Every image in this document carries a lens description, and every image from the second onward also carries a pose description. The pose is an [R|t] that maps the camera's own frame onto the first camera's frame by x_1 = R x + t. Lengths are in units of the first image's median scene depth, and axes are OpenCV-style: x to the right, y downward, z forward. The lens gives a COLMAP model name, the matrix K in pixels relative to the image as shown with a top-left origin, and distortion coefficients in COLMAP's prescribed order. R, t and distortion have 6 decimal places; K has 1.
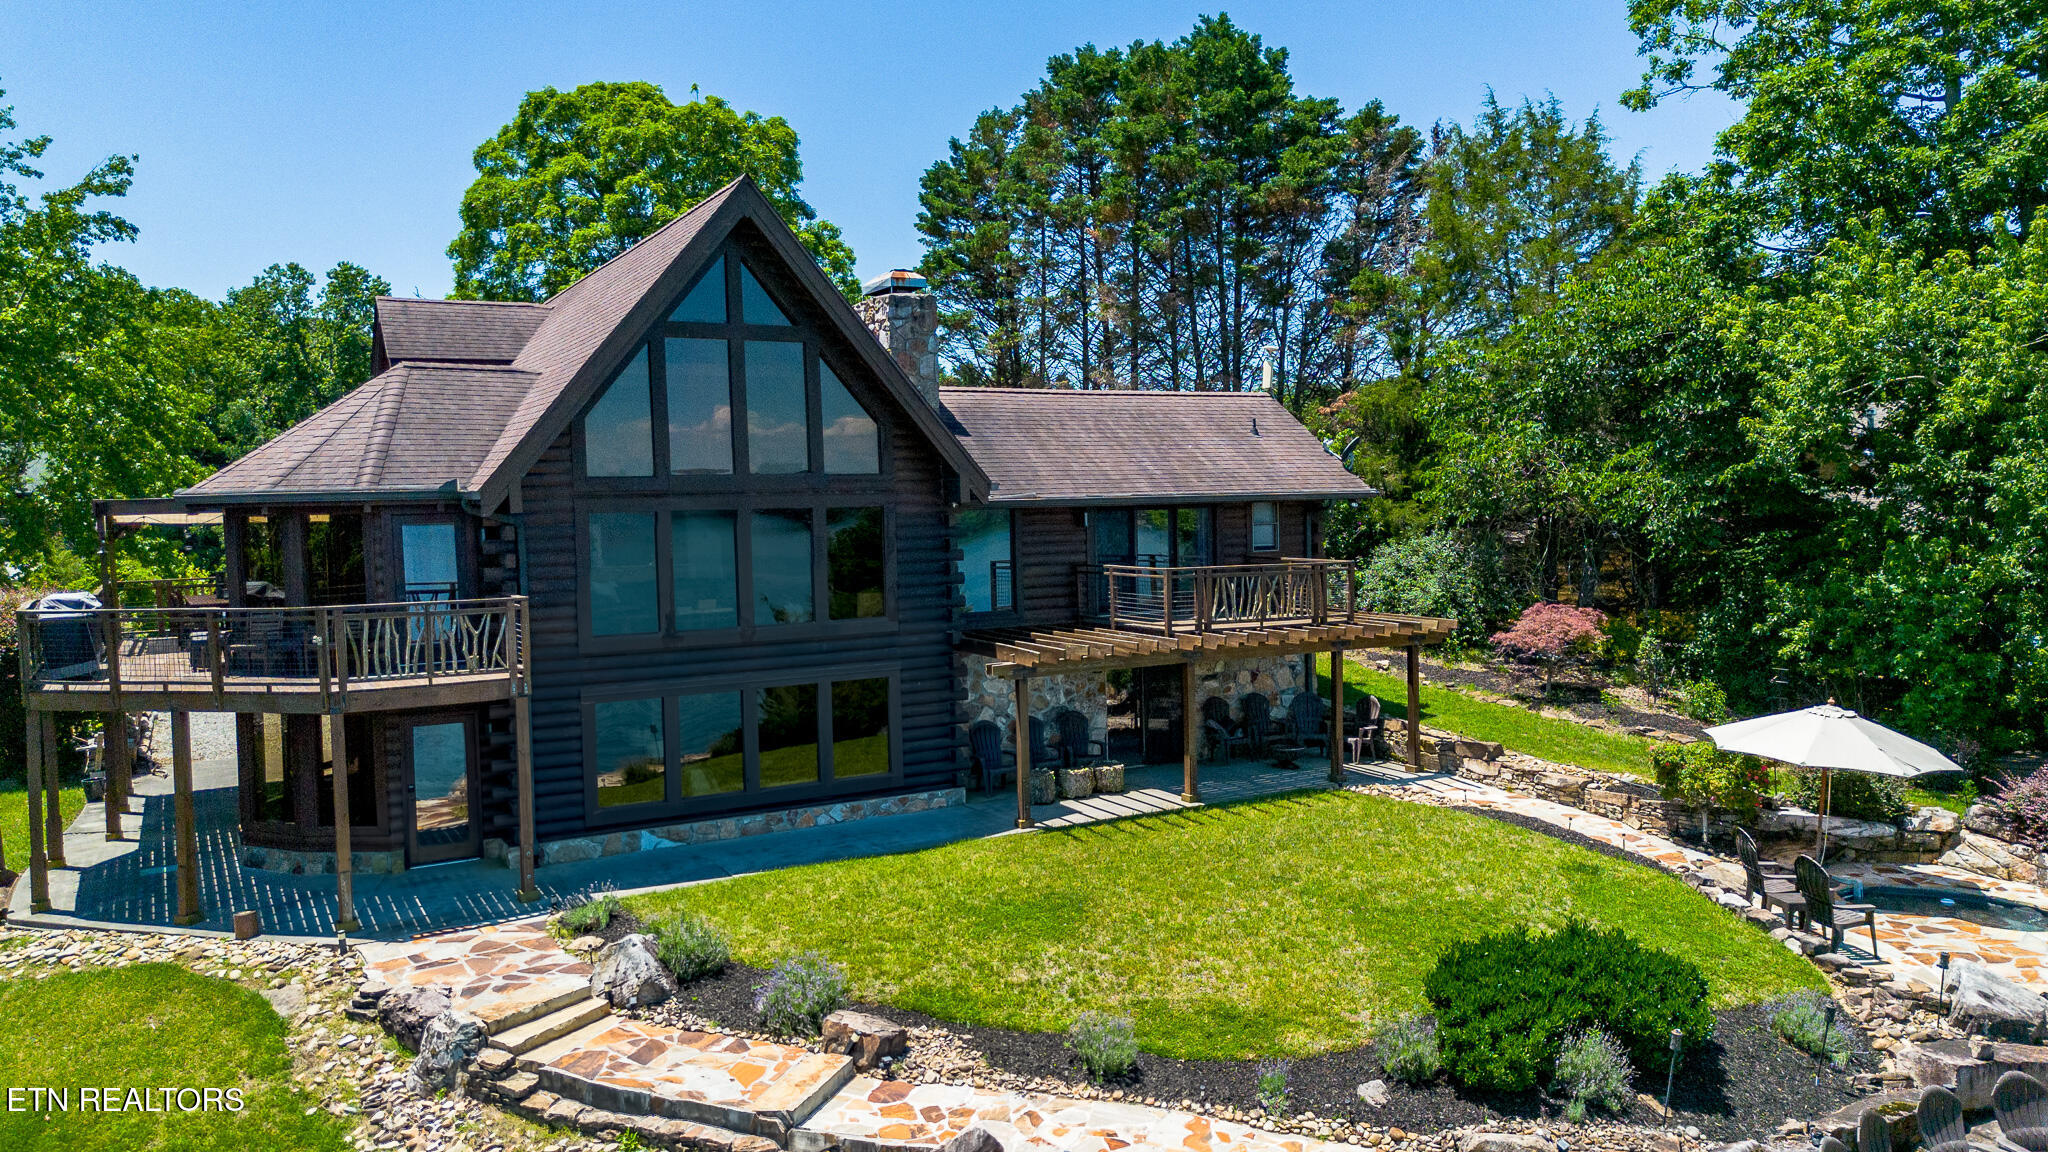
lens RADIAL K [[1491.1, 0, 1024.0], [0, 1491.1, 576.0], [0, 0, 1]] dist [0.028954, -0.001093]
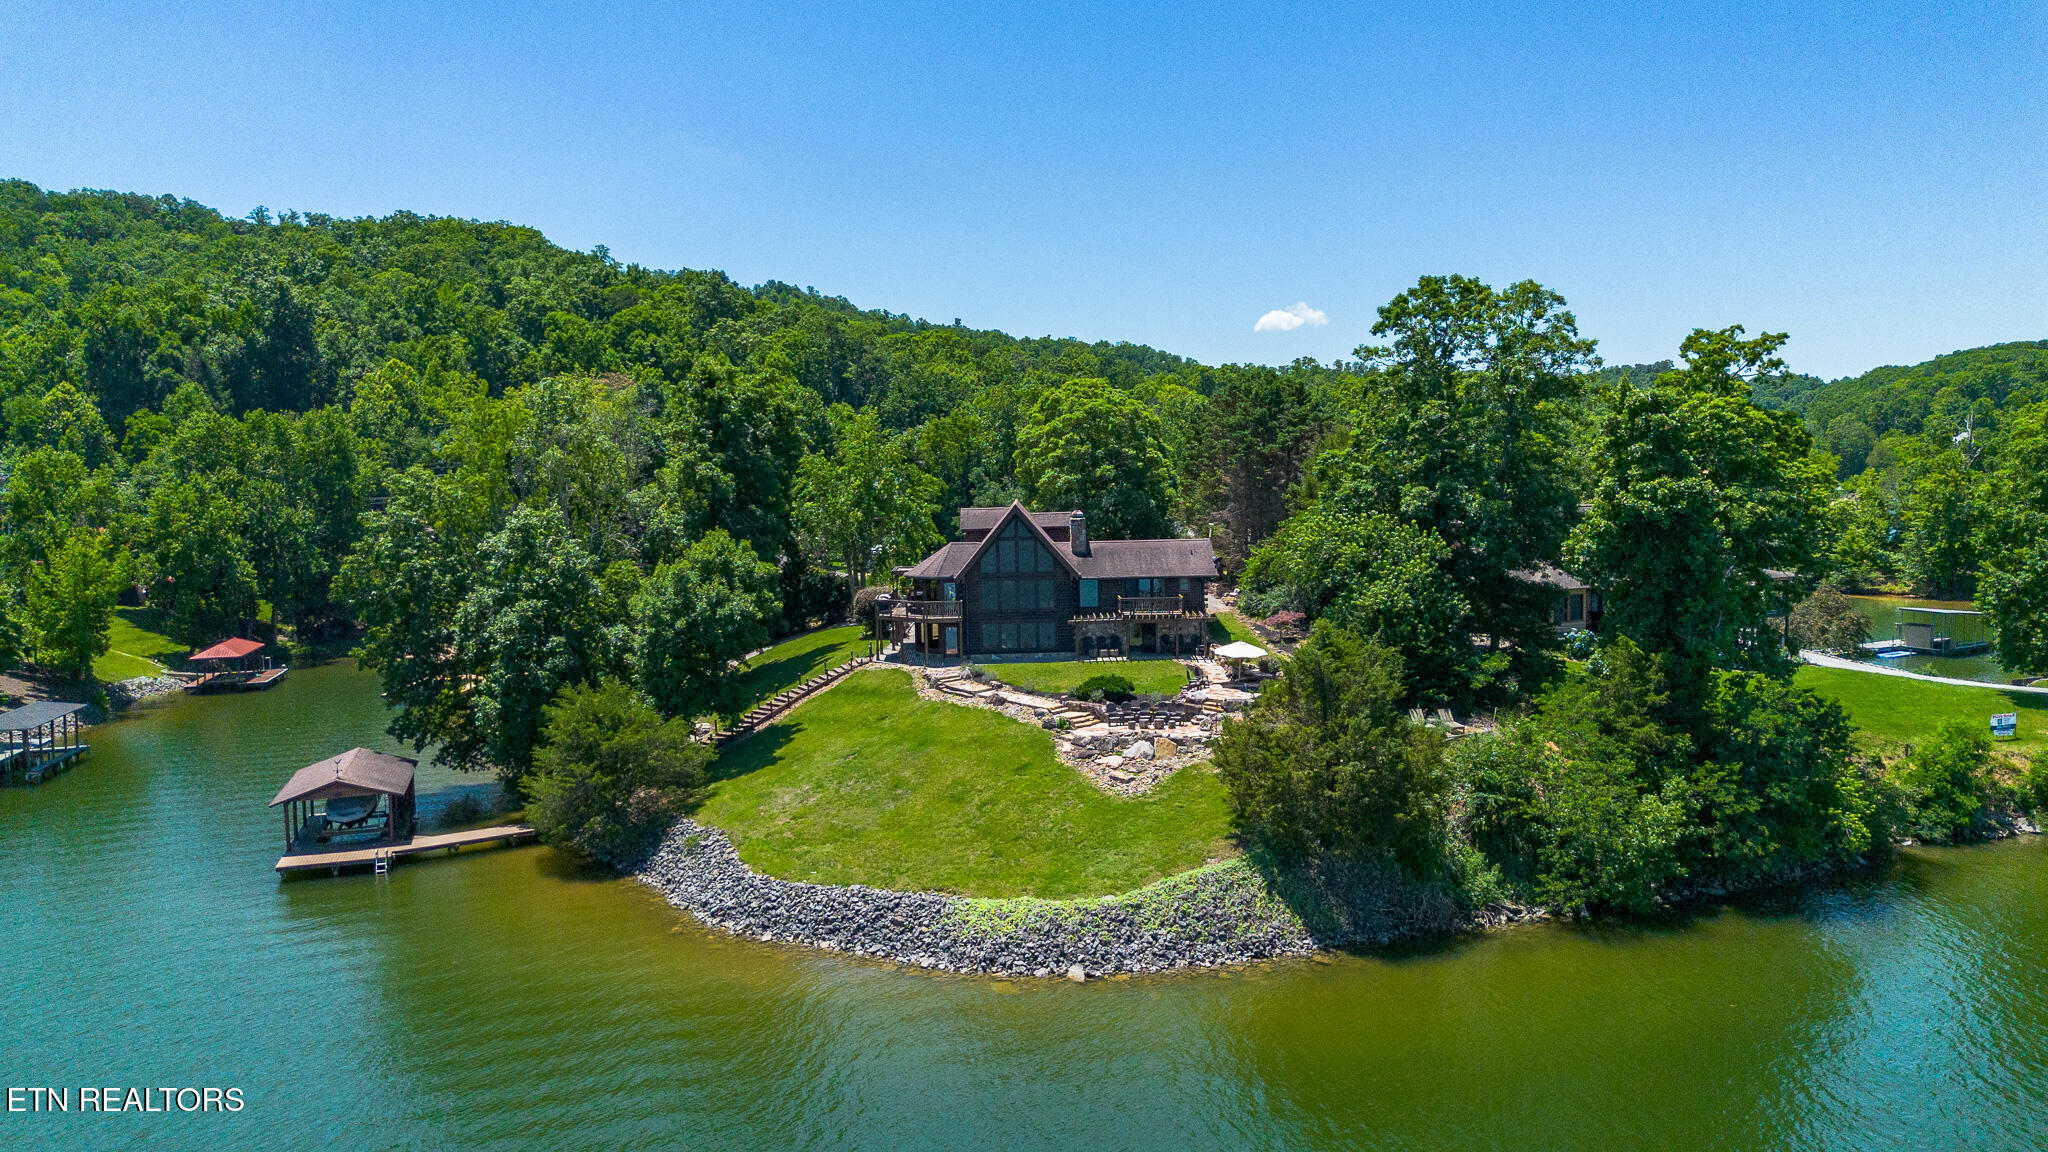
lens RADIAL K [[1417.8, 0, 1024.0], [0, 1417.8, 576.0], [0, 0, 1]] dist [0.018673, -0.000413]
pose [[0.880239, 0.039258, -0.472903, 1.616780], [-0.021139, 0.998827, 0.043569, -0.217962], [0.474059, -0.028355, 0.880036, -2.358402]]
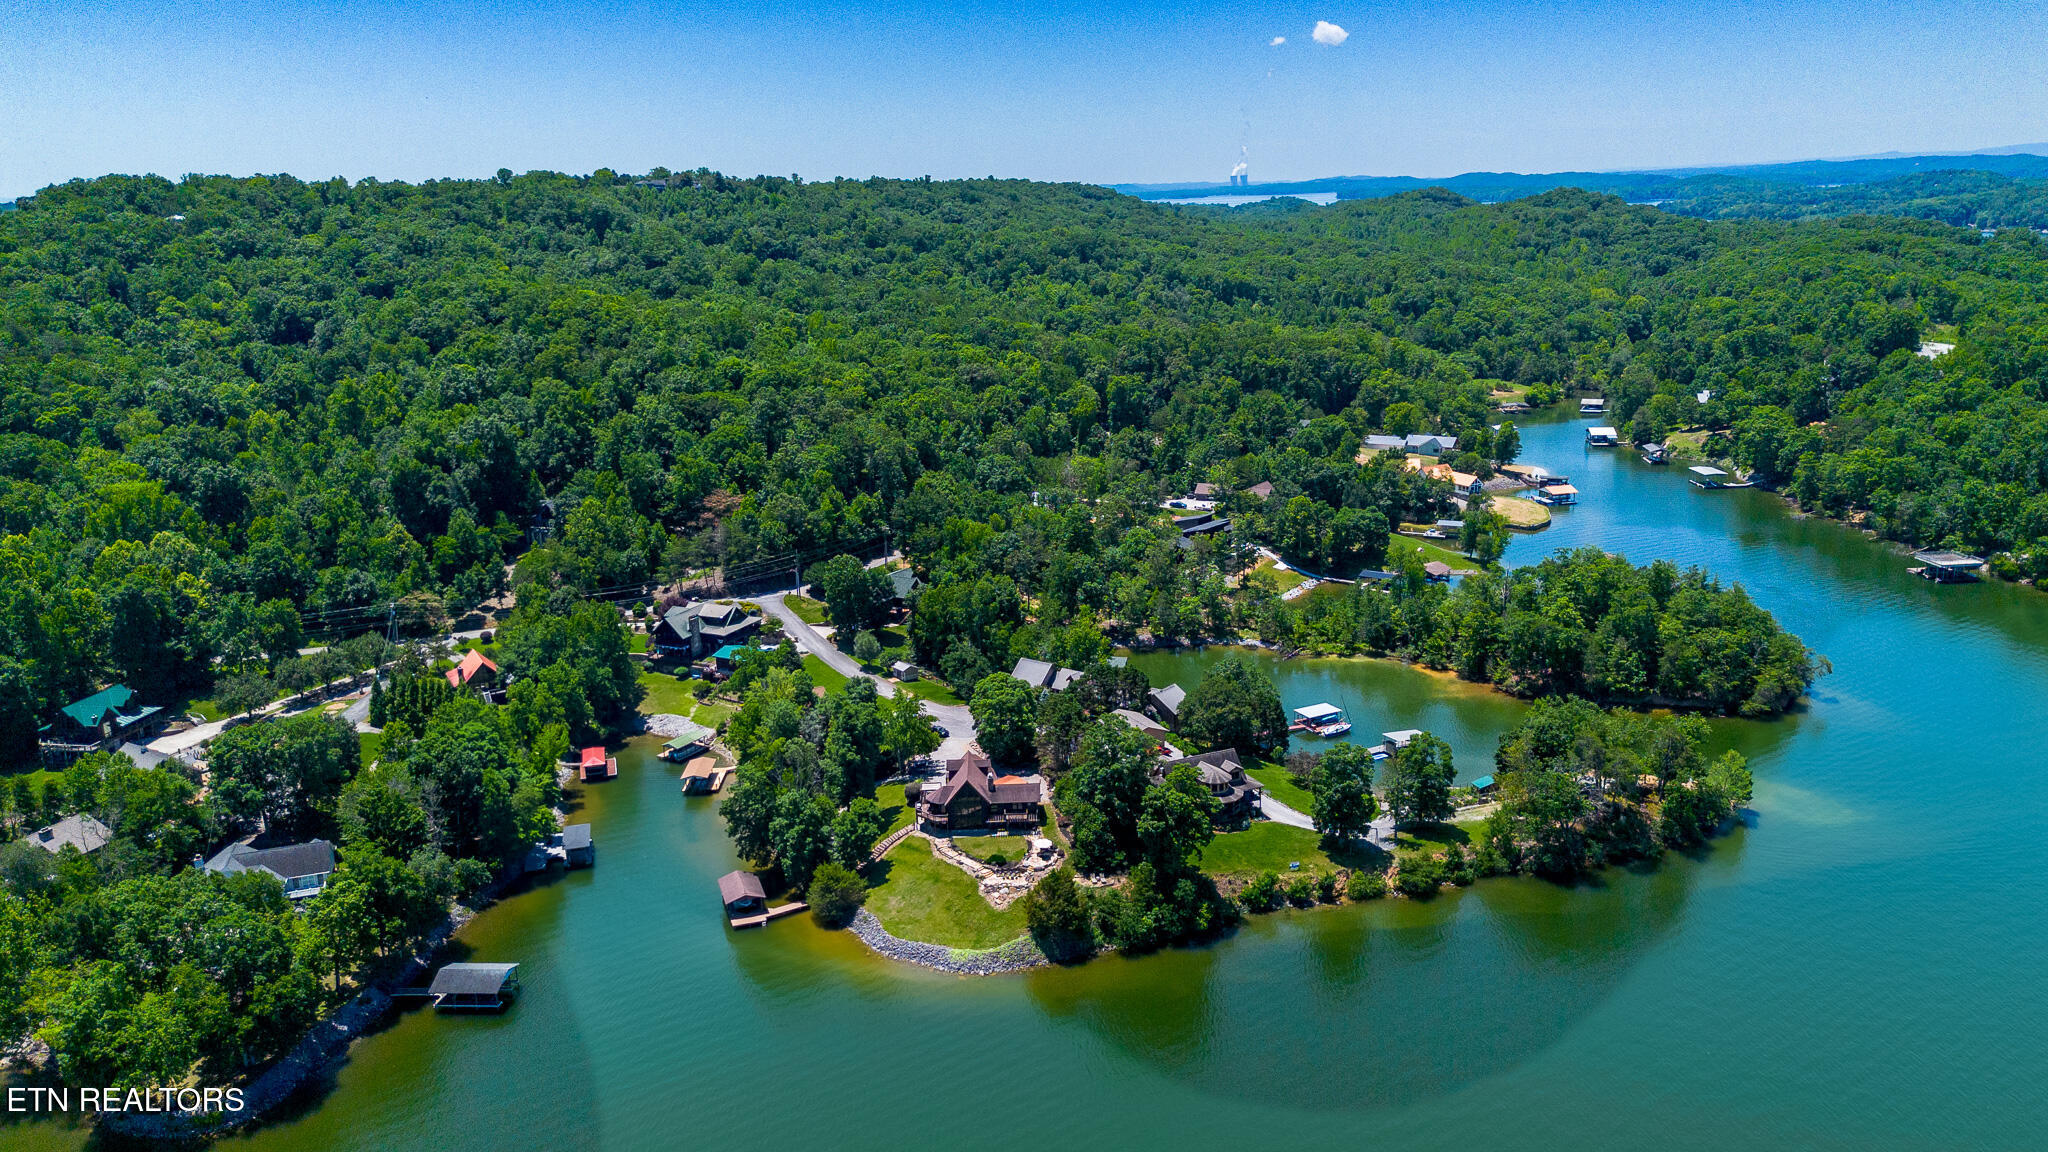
lens RADIAL K [[1354.0, 0, 1024.0], [0, 1354.0, 576.0], [0, 0, 1]] dist [0.052868, 0.000229]
pose [[0.891358, 0.108979, -0.440005, 4.396238], [-0.019496, 0.978989, 0.202979, -3.723181], [0.452881, -0.172348, 0.874754, -7.304202]]
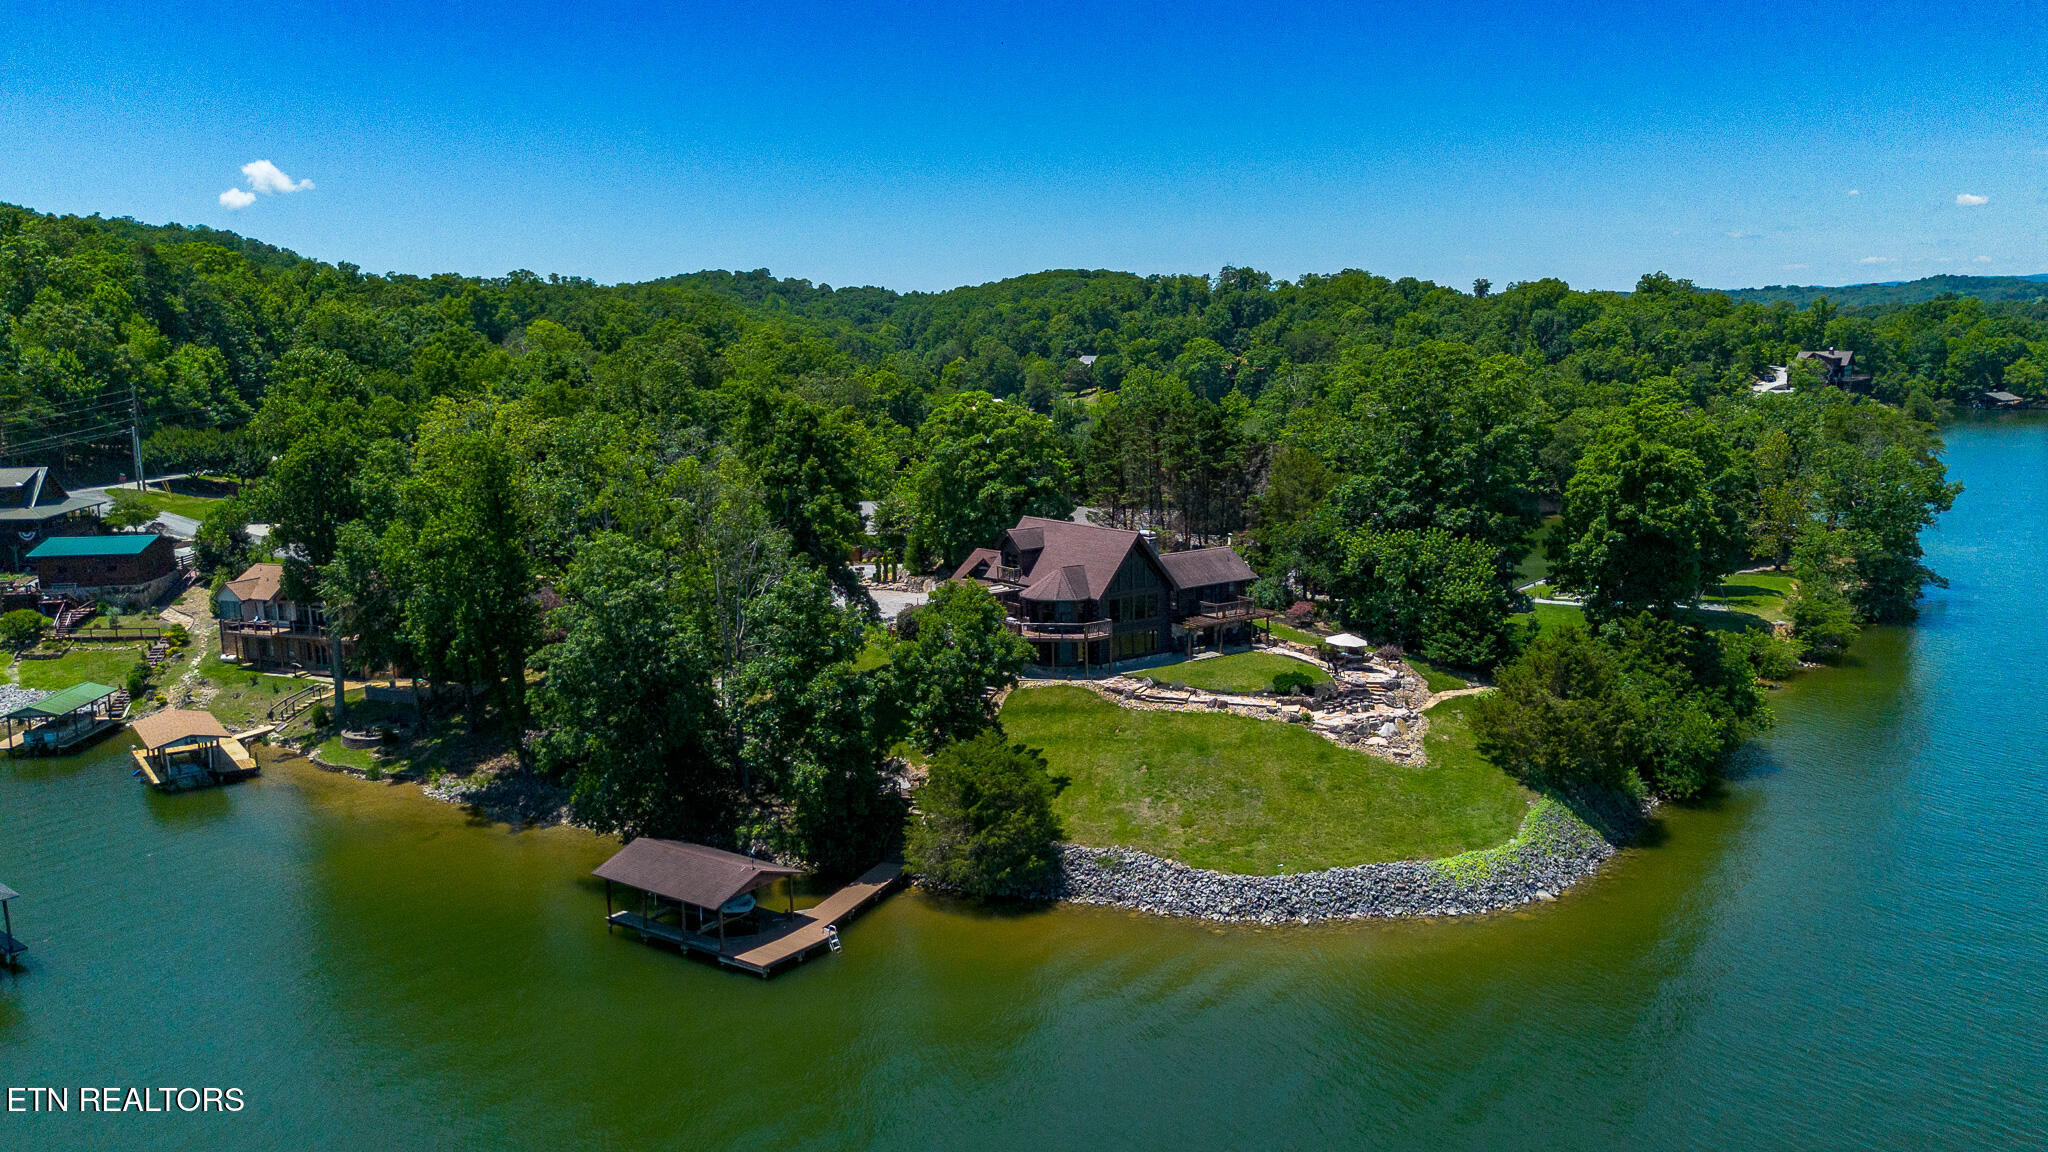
lens RADIAL K [[1491.1, 0, 1024.0], [0, 1491.1, 576.0], [0, 0, 1]] dist [0.028954, -0.001093]
pose [[0.993632, -0.014445, 0.111745, -1.021416], [0.003397, 0.995138, 0.098433, -0.553631], [-0.112623, -0.097427, 0.988850, -3.522535]]
